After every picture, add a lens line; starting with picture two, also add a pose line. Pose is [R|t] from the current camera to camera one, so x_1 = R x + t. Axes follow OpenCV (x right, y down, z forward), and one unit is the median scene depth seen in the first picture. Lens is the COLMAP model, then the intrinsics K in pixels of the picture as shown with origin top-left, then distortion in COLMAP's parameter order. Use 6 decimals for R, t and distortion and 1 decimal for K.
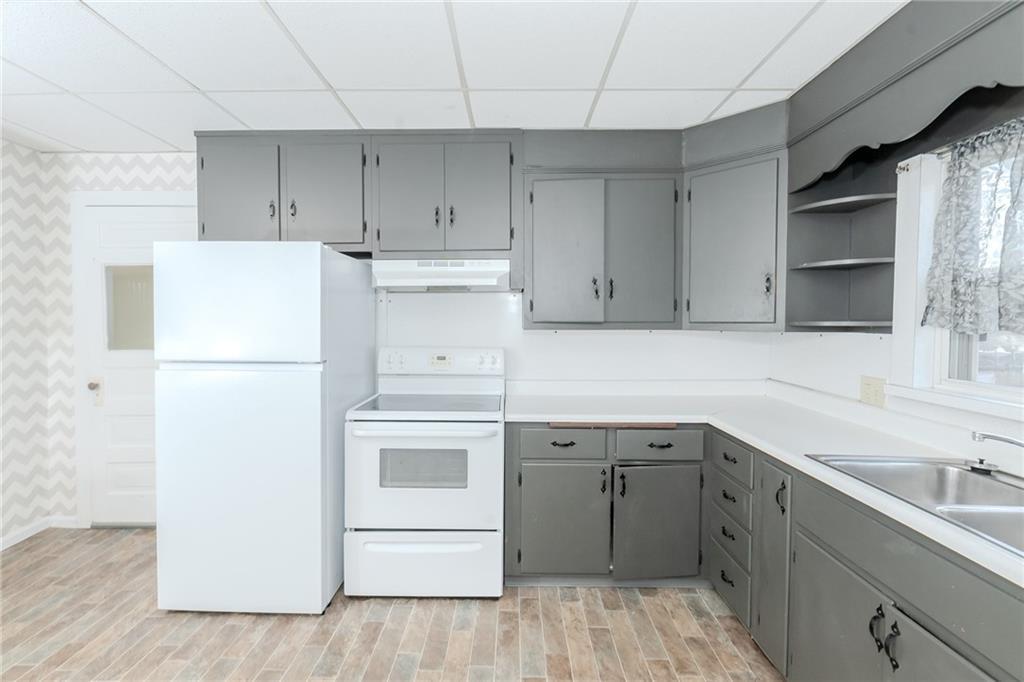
lens RADIAL K [[453.5, 0, 502.7], [0, 453.5, 332.0], [0, 0, 1]] dist [0.000332, -0.003489]
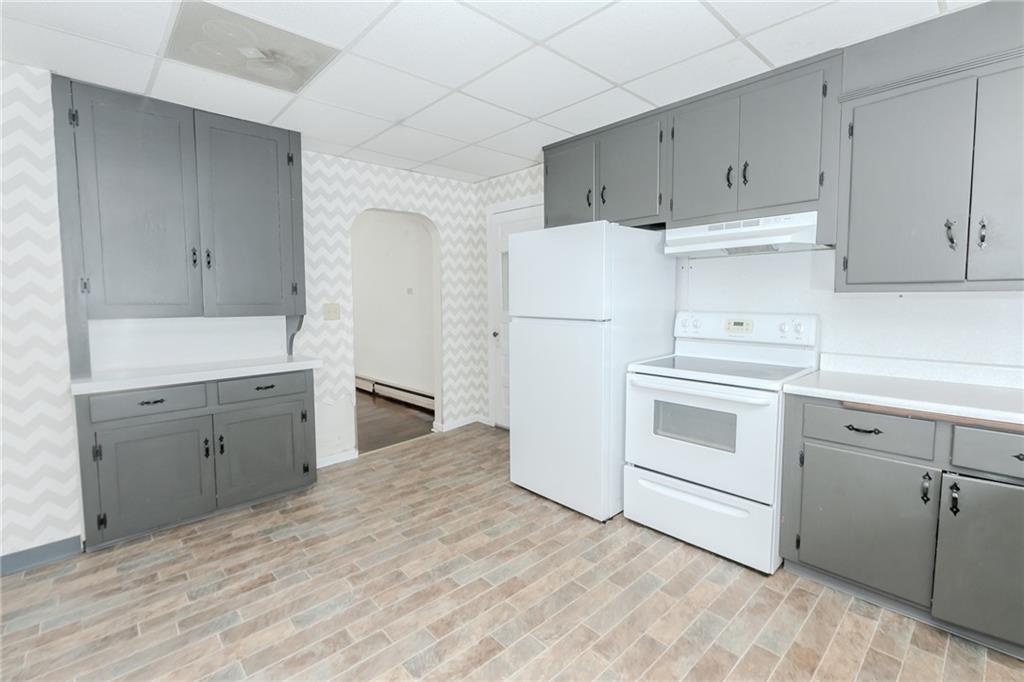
lens RADIAL K [[453.5, 0, 502.7], [0, 453.5, 332.0], [0, 0, 1]] dist [0.000332, -0.003489]
pose [[0.689988, 0.049154, -0.722149, 0.271527], [-0.004427, 0.997959, 0.063698, 0.019888], [0.723807, -0.040755, 0.688798, -0.036839]]
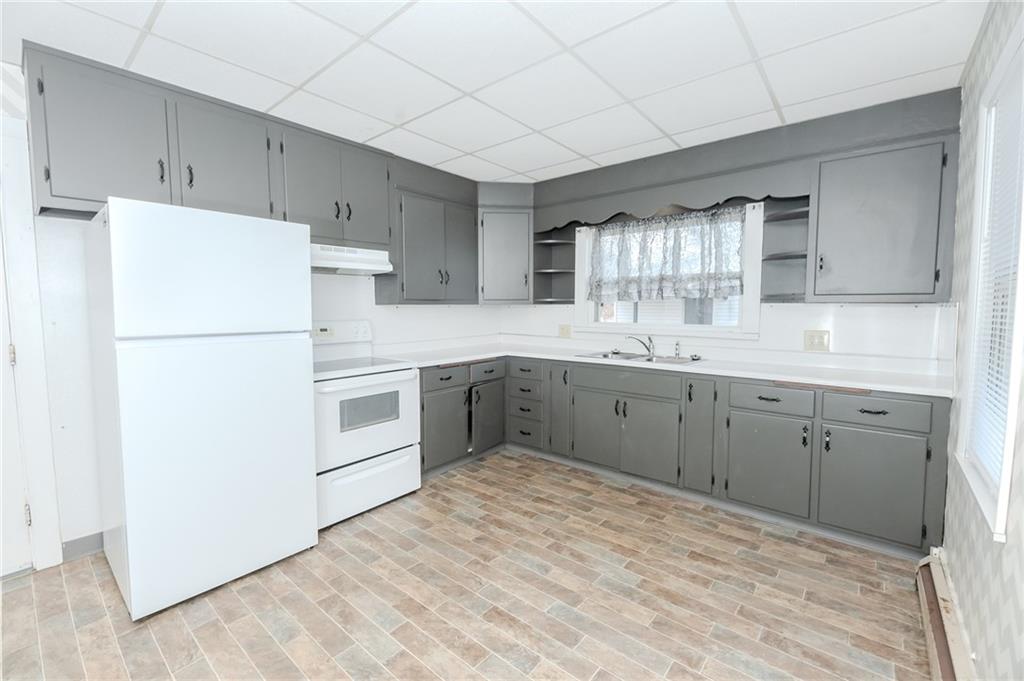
lens RADIAL K [[426.9, 0, 499.1], [0, 426.9, 335.4], [0, 0, 1]] dist [-0.000742, -0.000157]
pose [[0.642434, -0.056421, 0.764261, -0.858170], [0.025490, 0.998308, 0.052272, 0.032044], [-0.765917, -0.014101, 0.642785, -0.063039]]
